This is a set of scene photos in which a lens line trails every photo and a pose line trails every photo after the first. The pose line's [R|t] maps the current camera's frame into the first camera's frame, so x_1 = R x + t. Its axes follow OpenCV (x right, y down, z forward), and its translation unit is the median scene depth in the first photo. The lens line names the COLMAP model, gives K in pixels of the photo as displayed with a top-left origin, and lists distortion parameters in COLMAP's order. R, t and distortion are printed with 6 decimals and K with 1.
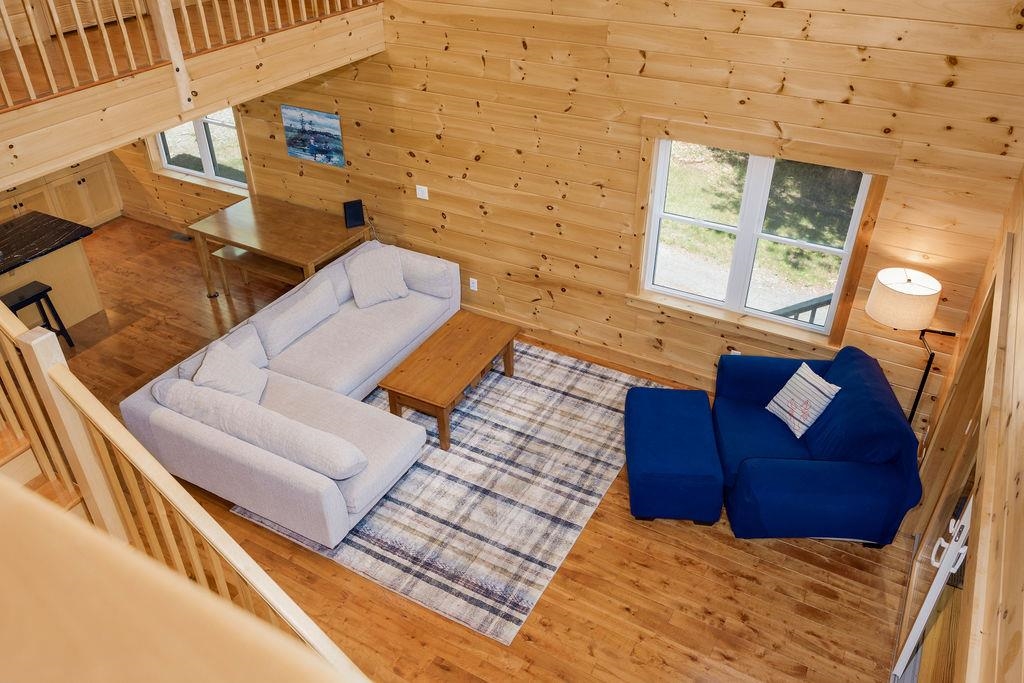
lens RADIAL K [[777.6, 0, 508.6], [0, 777.6, 342.7], [0, 0, 1]] dist [-0.001716, -0.001469]
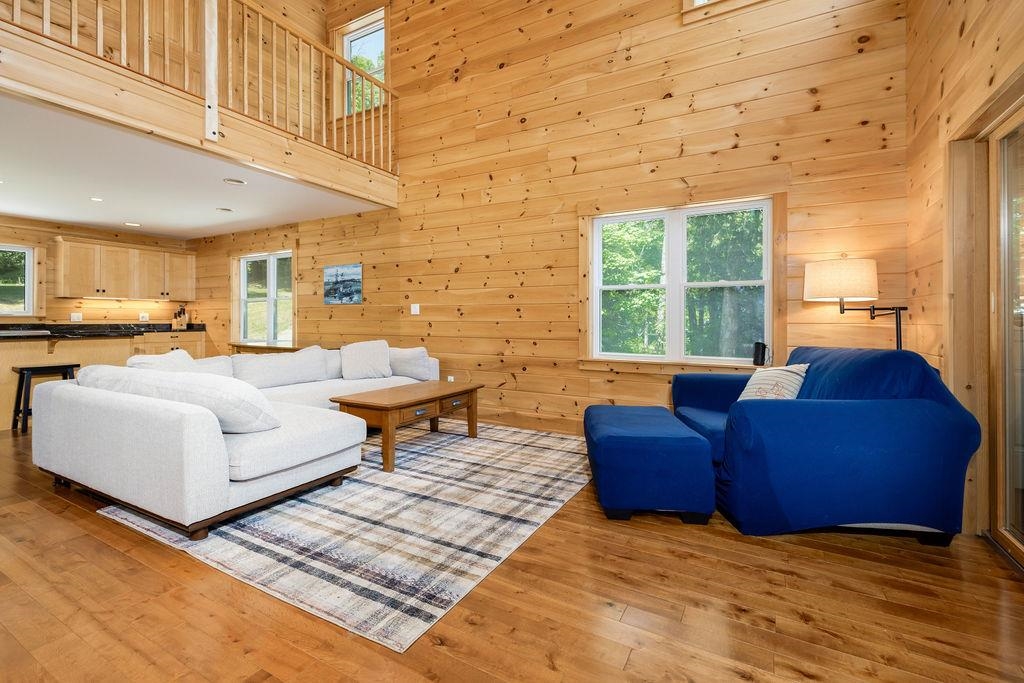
lens RADIAL K [[449.6, 0, 513.2], [0, 449.6, 321.9], [0, 0, 1]] dist [0.009454, -0.000598]
pose [[0.999983, 0.004758, 0.003321, 0.065361], [-0.002097, 0.829938, -0.557852, 0.318318], [-0.005411, 0.557835, 0.829934, 0.513343]]
